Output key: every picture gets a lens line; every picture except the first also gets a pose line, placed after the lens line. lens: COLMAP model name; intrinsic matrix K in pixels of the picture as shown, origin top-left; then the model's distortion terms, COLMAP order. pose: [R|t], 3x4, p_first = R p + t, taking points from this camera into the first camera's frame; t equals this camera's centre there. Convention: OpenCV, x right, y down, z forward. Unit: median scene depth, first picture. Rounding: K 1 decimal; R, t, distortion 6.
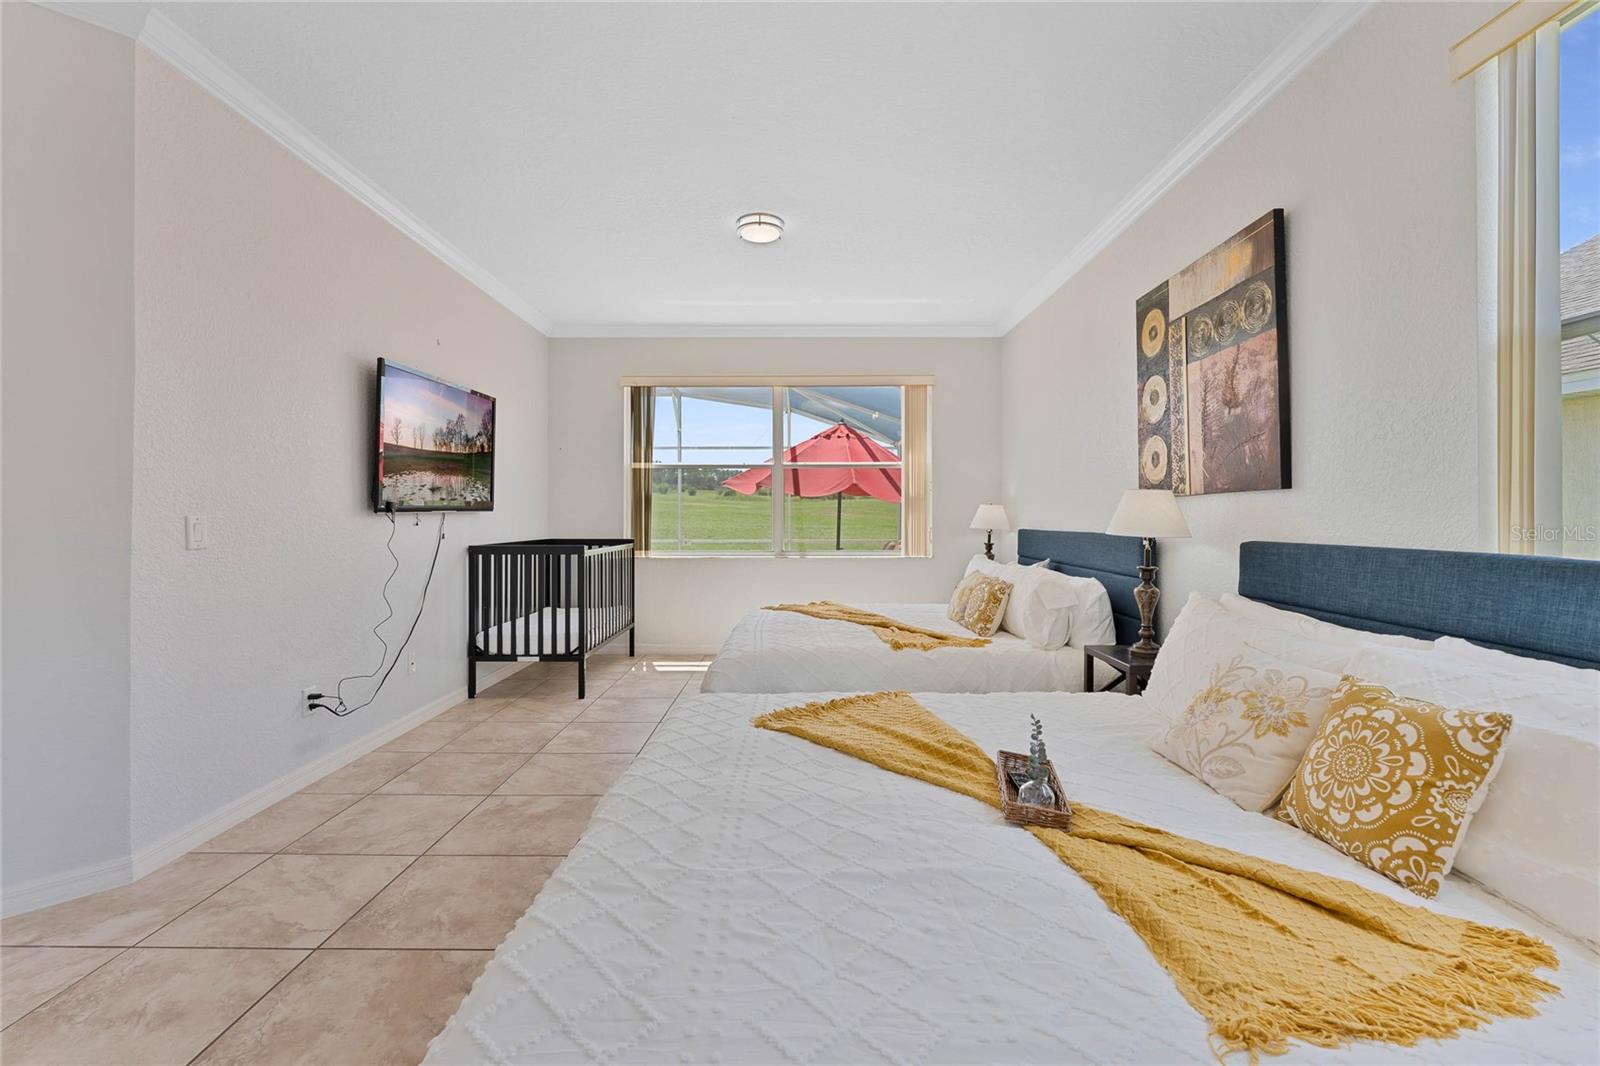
lens RADIAL K [[683.9, 0, 797.3], [0, 683.9, 520.4], [0, 0, 1]] dist [0.000044, 0.000202]
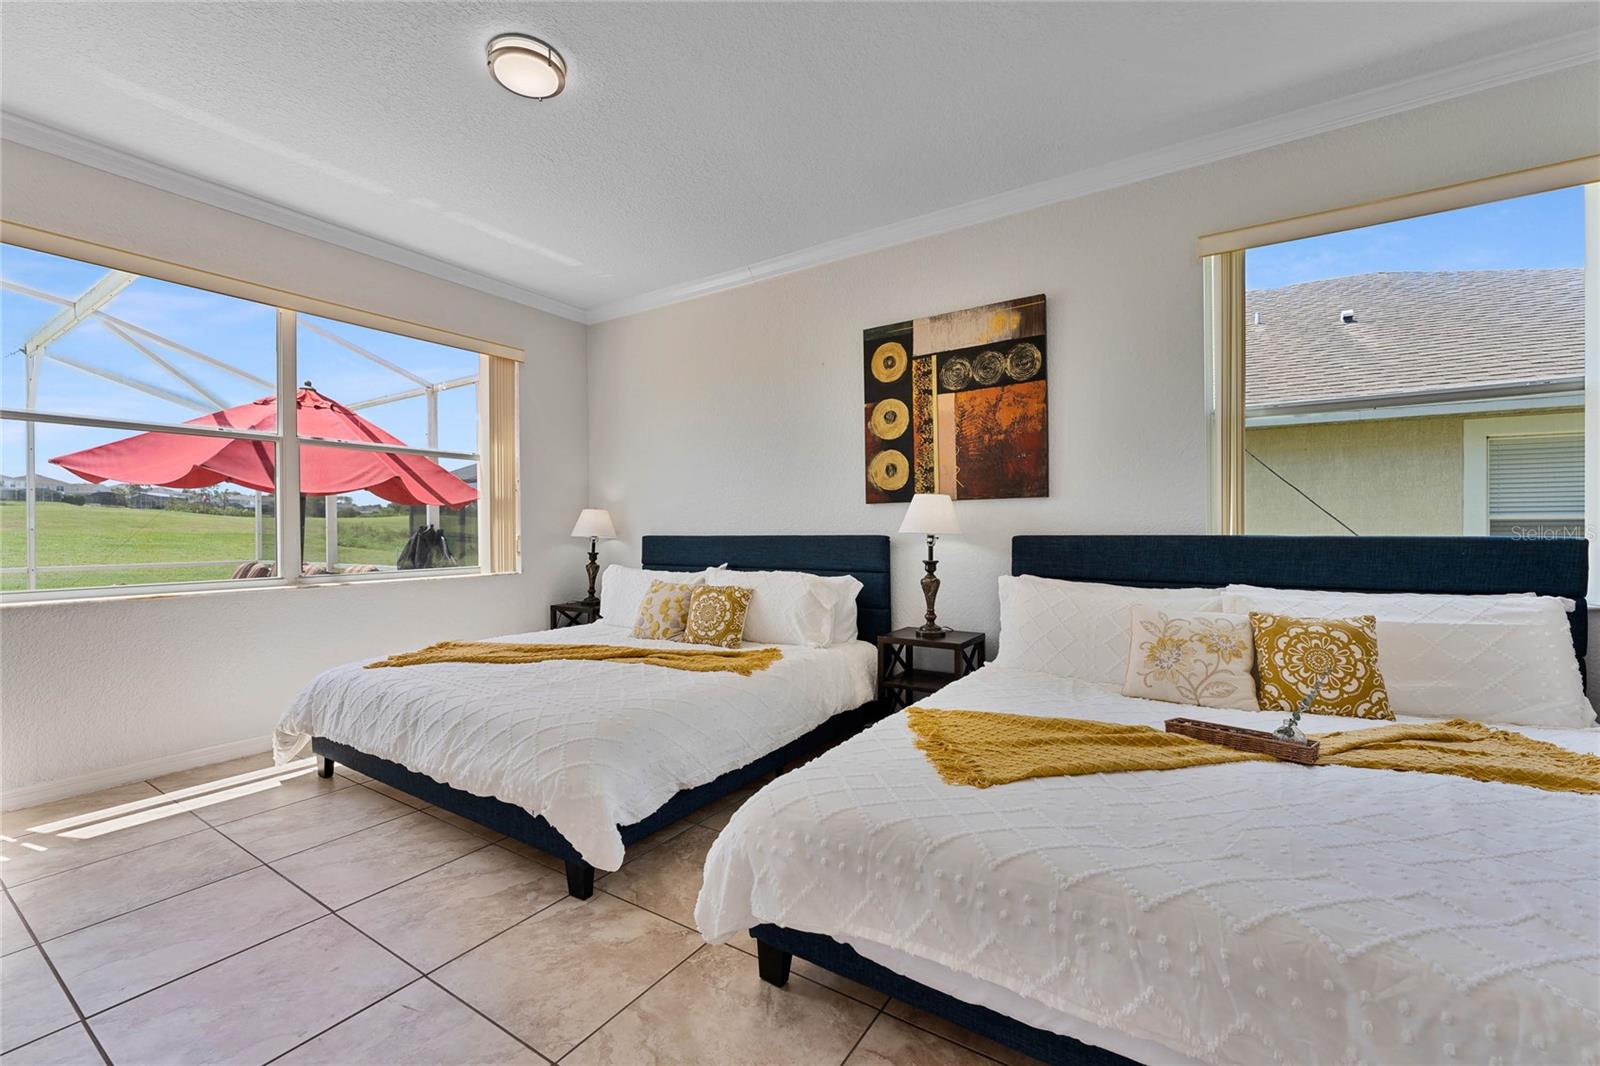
lens RADIAL K [[659.5, 0, 802.6], [0, 659.5, 534.5], [0, 0, 1]] dist [-0.004666, -0.000358]
pose [[0.535523, -0.007703, 0.844485, -0.641626], [0.009736, 0.999948, 0.002946, 0.019912], [-0.844464, 0.006644, 0.535571, 0.655251]]
